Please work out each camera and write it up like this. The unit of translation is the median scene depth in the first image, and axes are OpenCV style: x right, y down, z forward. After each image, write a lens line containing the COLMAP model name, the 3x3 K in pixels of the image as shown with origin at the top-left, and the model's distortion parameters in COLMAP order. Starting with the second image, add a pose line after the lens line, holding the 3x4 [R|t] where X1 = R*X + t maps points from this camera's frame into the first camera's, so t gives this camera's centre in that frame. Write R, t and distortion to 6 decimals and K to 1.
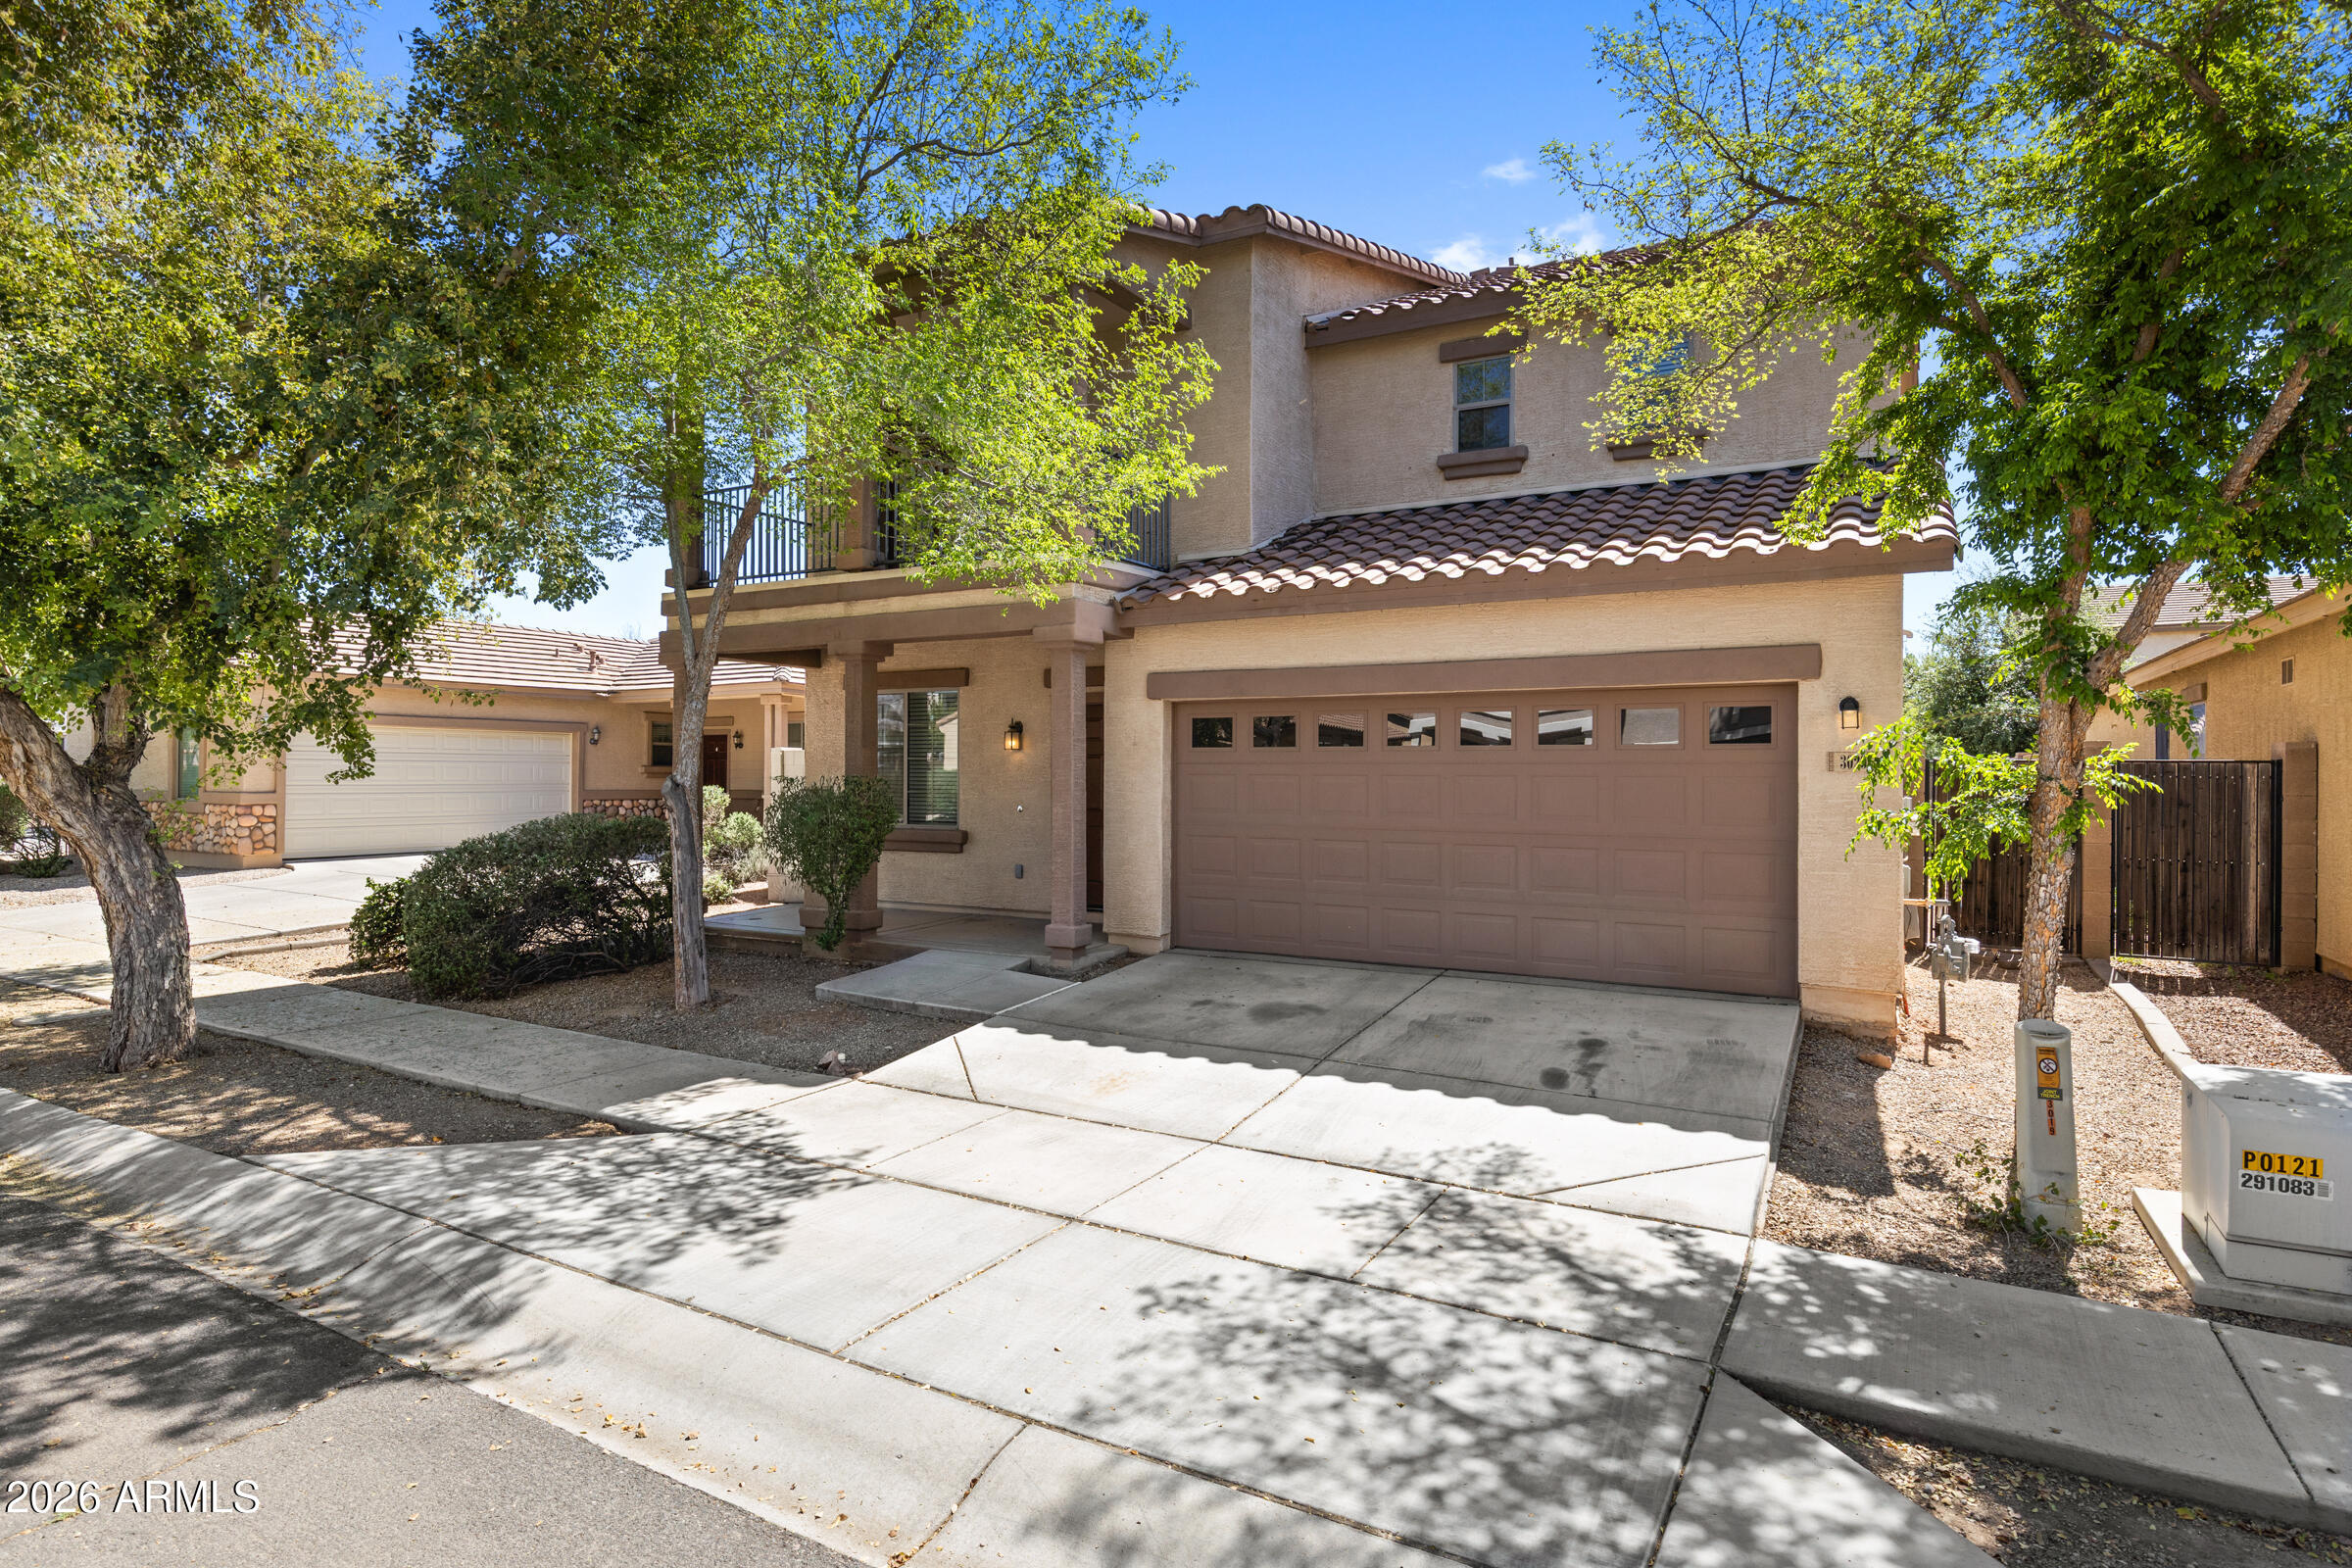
lens RADIAL K [[1256.5, 0, 1178.1], [0, 1256.5, 776.9], [0, 0, 1]] dist [-0.001280, -0.001659]
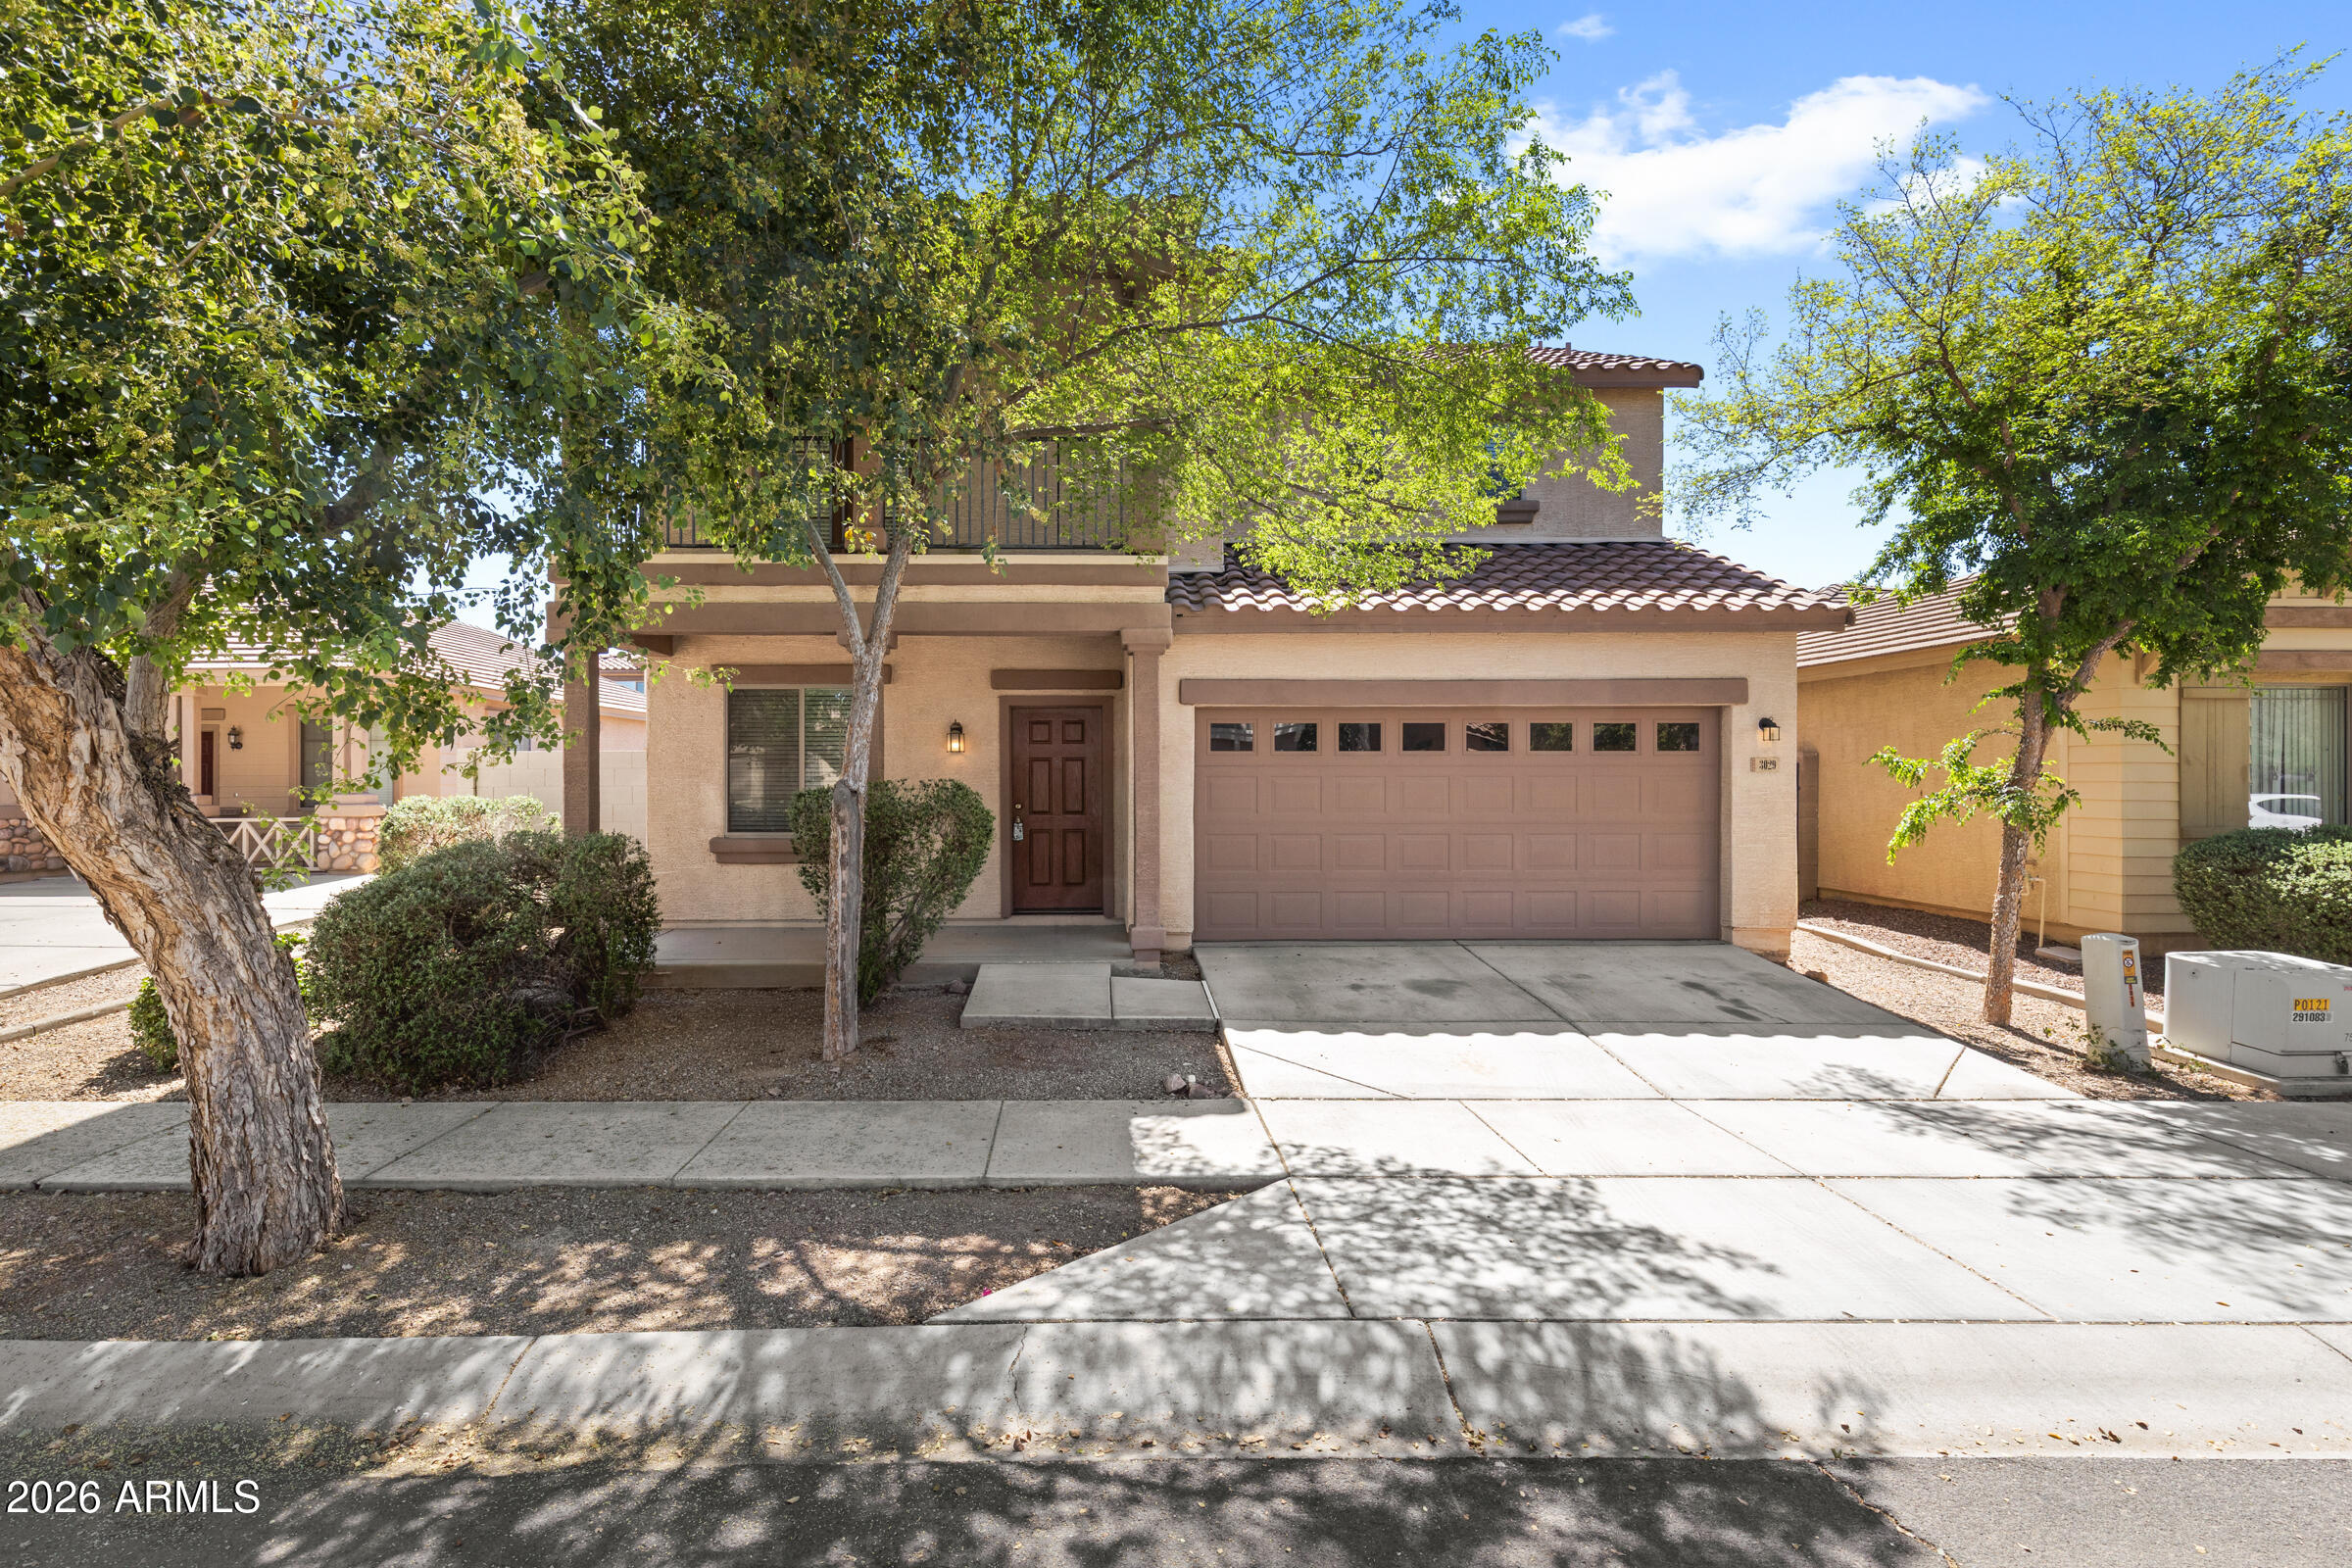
lens RADIAL K [[1132.1, 0, 1160.0], [0, 1132.1, 791.0], [0, 0, 1]] dist [0.002027, 0.000496]
pose [[0.859517, -0.011490, 0.510978, -0.994004], [0.006443, 0.999911, 0.011647, -0.002795], [-0.511066, -0.006719, 0.859515, 0.399675]]
